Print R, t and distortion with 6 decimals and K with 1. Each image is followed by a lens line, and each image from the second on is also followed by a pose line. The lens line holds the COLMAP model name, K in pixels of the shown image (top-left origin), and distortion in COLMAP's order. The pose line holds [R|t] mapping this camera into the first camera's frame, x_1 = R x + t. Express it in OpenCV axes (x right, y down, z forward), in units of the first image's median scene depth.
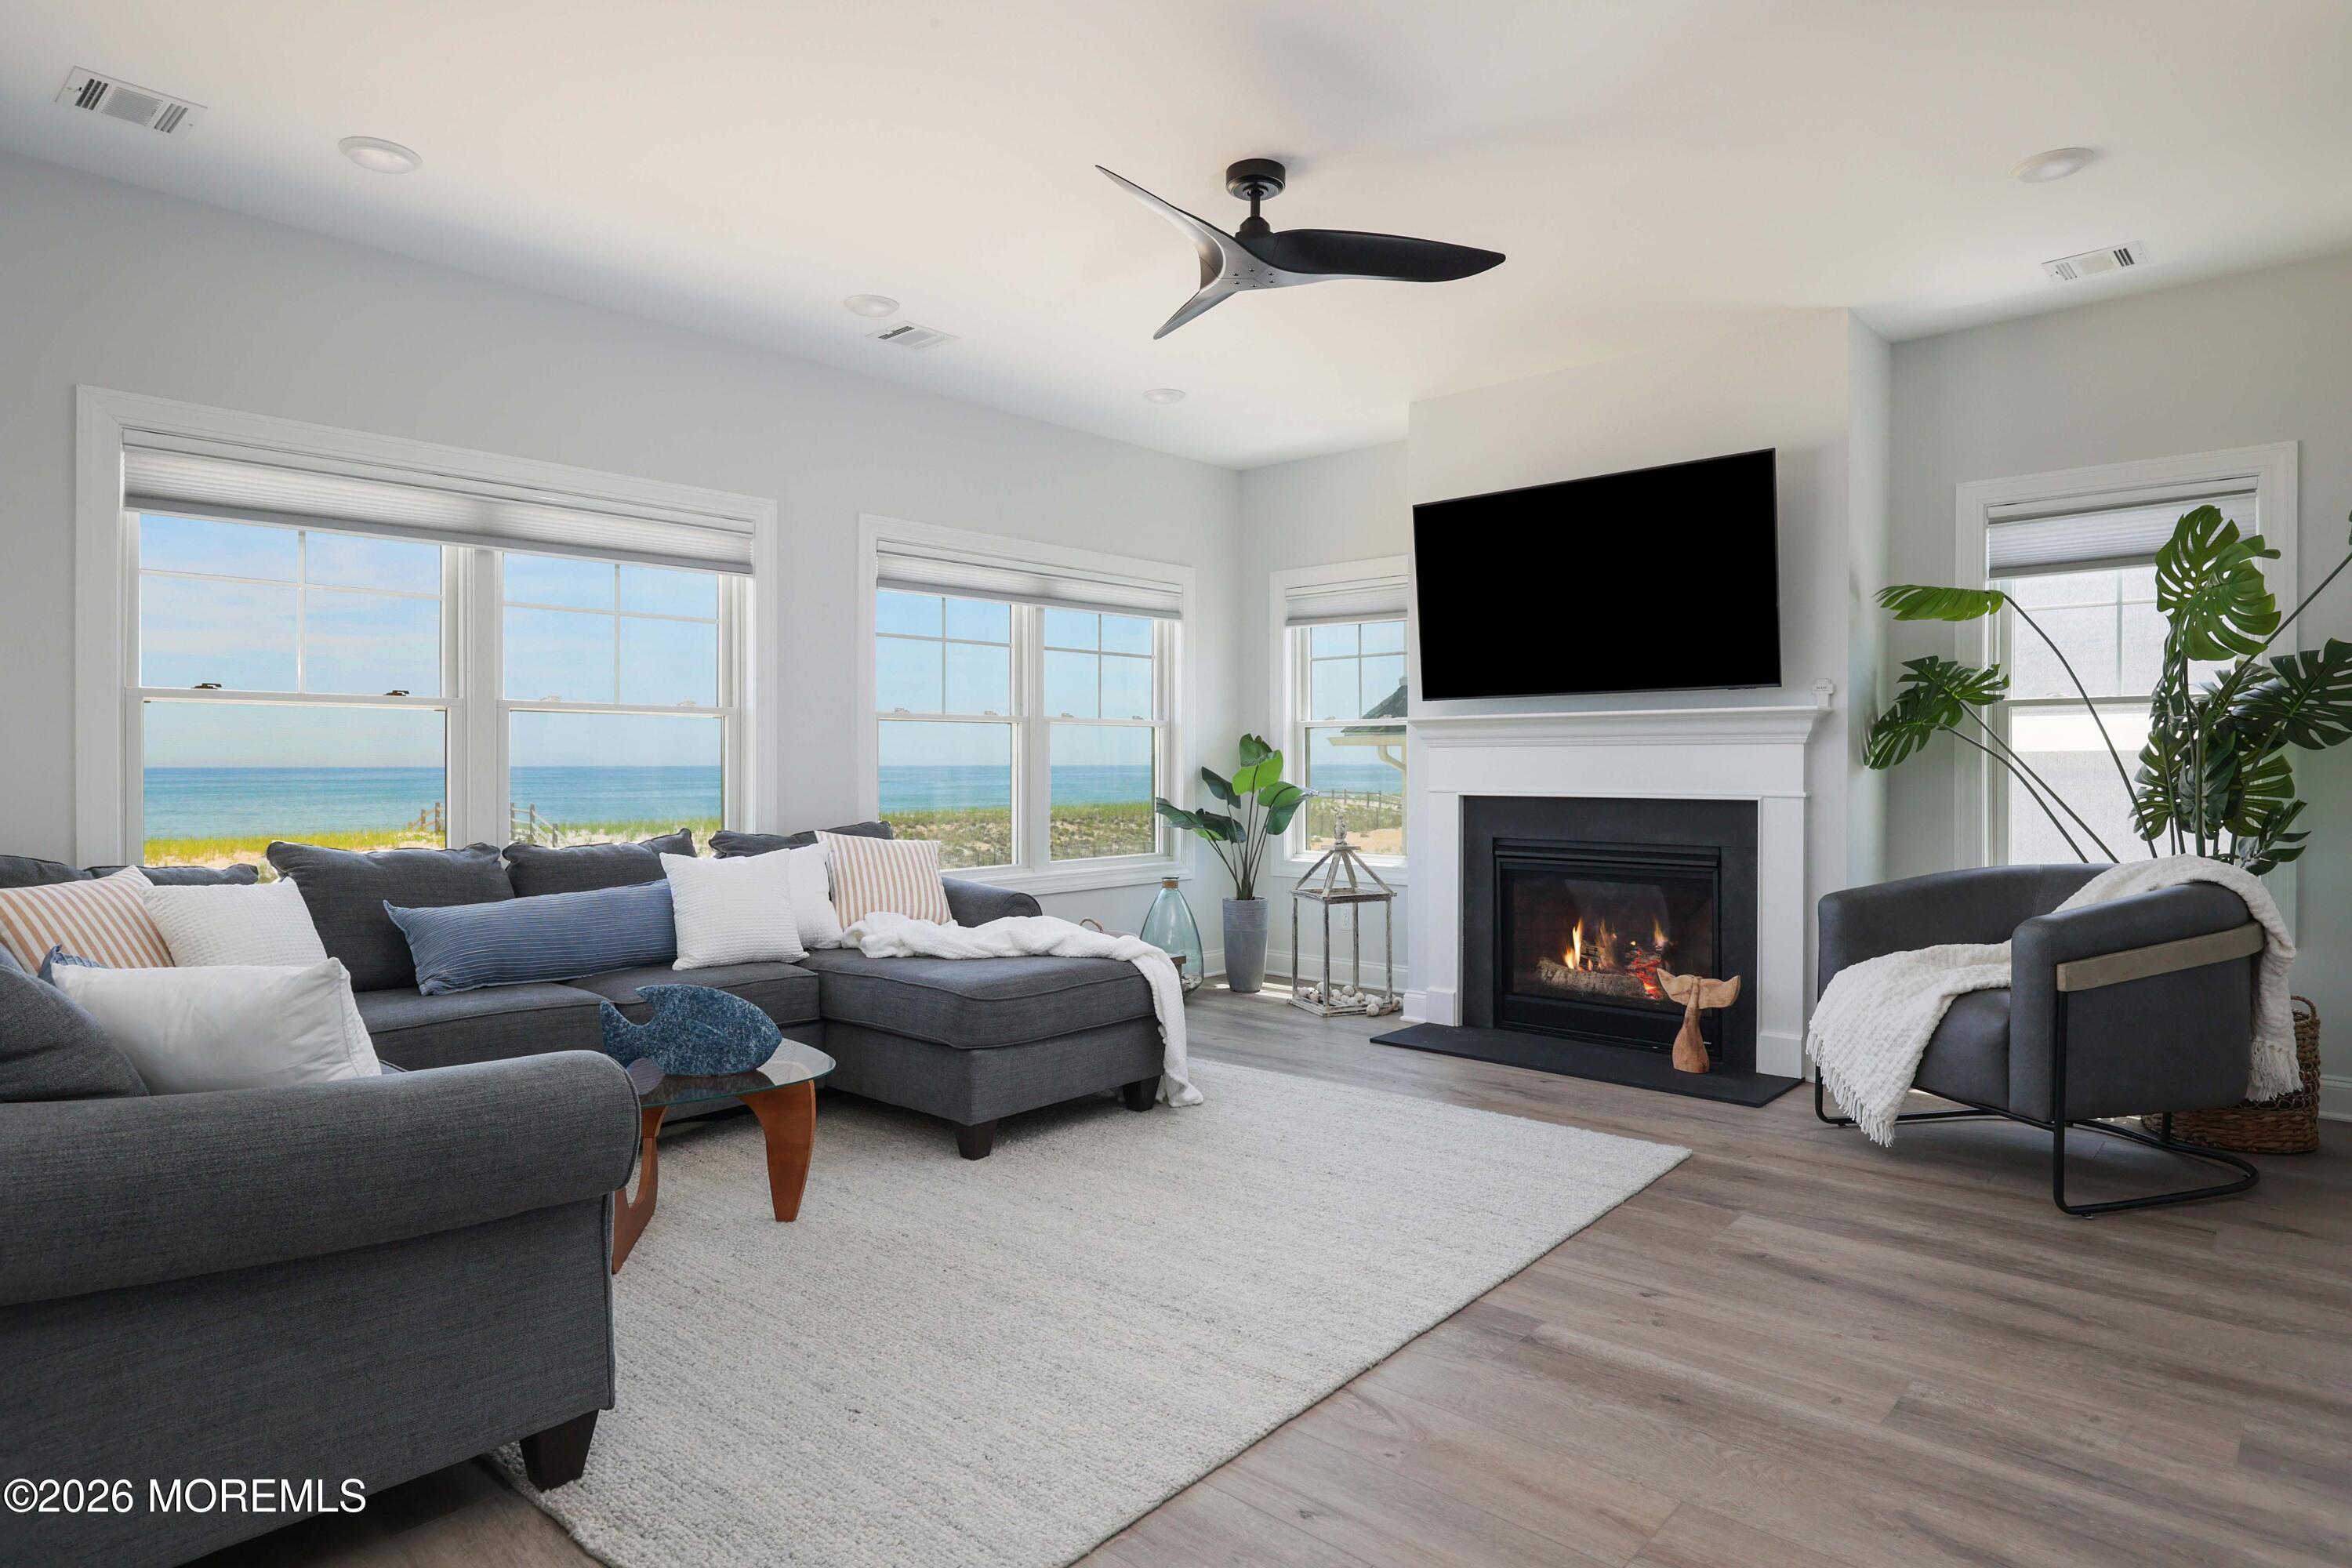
lens RADIAL K [[1308.9, 0, 1176.0], [0, 1308.9, 784.0], [0, 0, 1]] dist [0.002243, 0.000214]
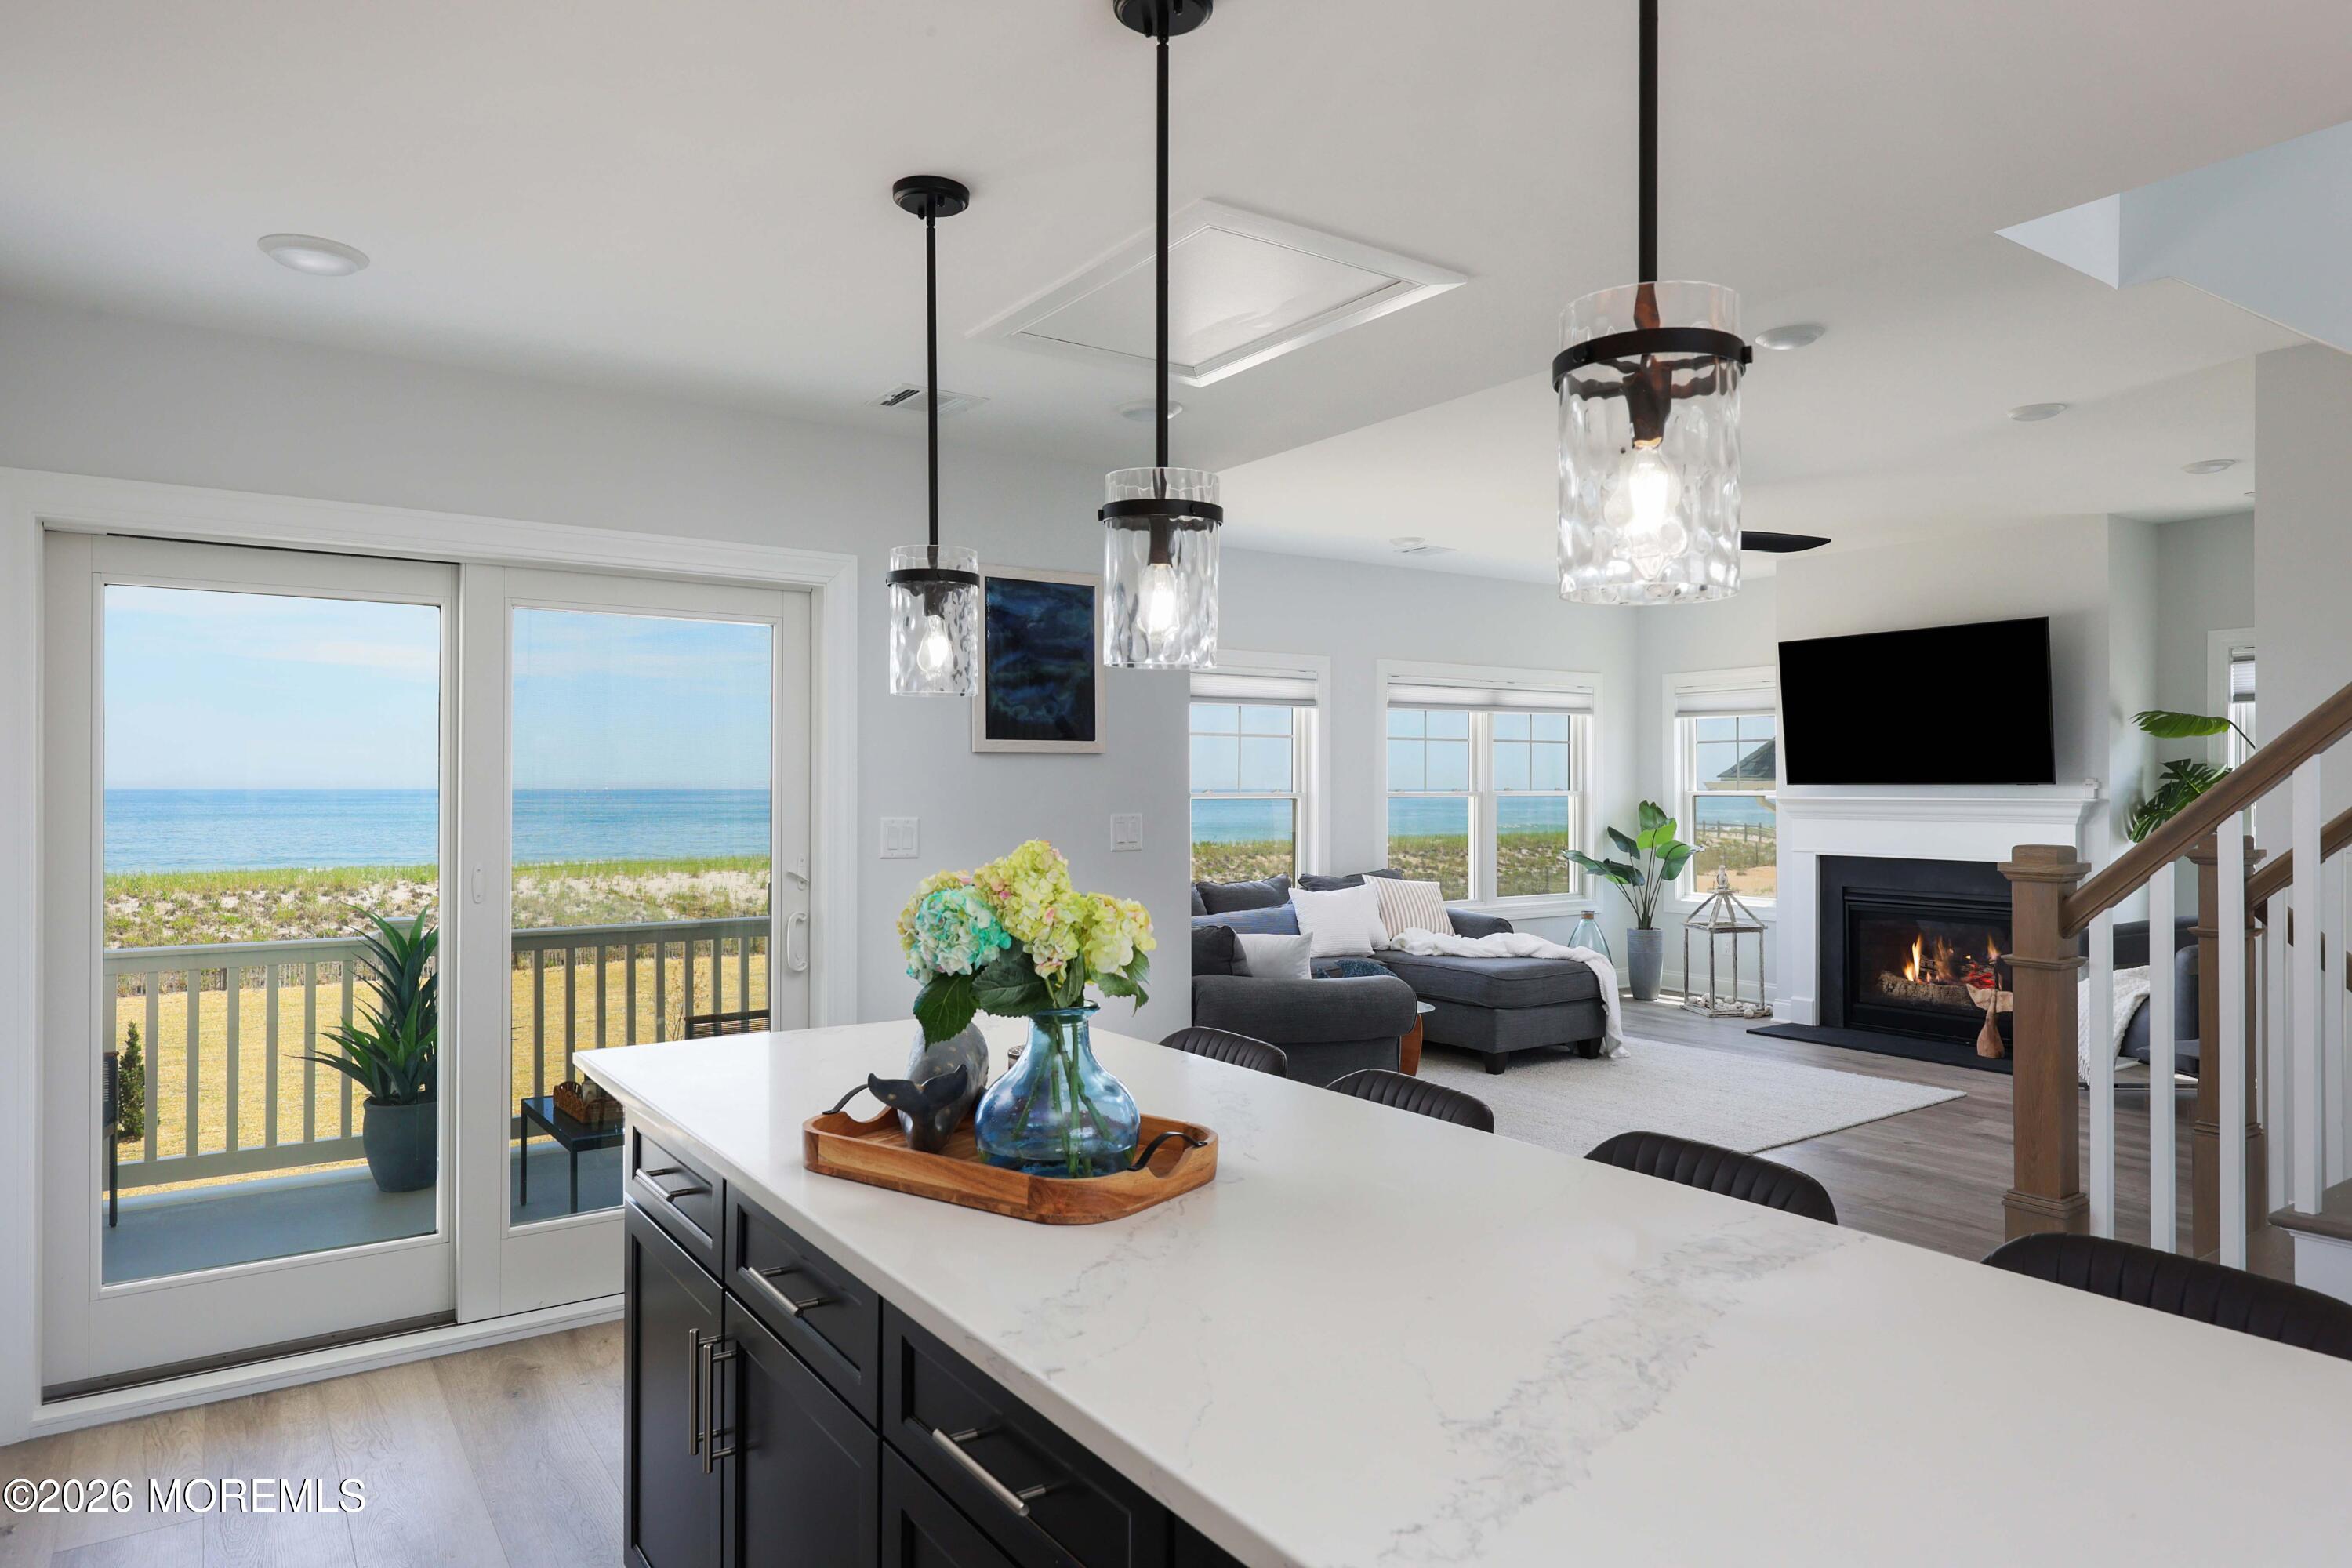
lens RADIAL K [[1415.0, 0, 1176.0], [0, 1415.0, 784.0], [0, 0, 1]] dist [0.000031, -0.001022]
pose [[0.971987, 0.000959, -0.235031, -0.082755], [-0.005382, 0.999820, -0.018176, -0.034032], [0.234971, 0.018932, 0.971818, -0.574491]]
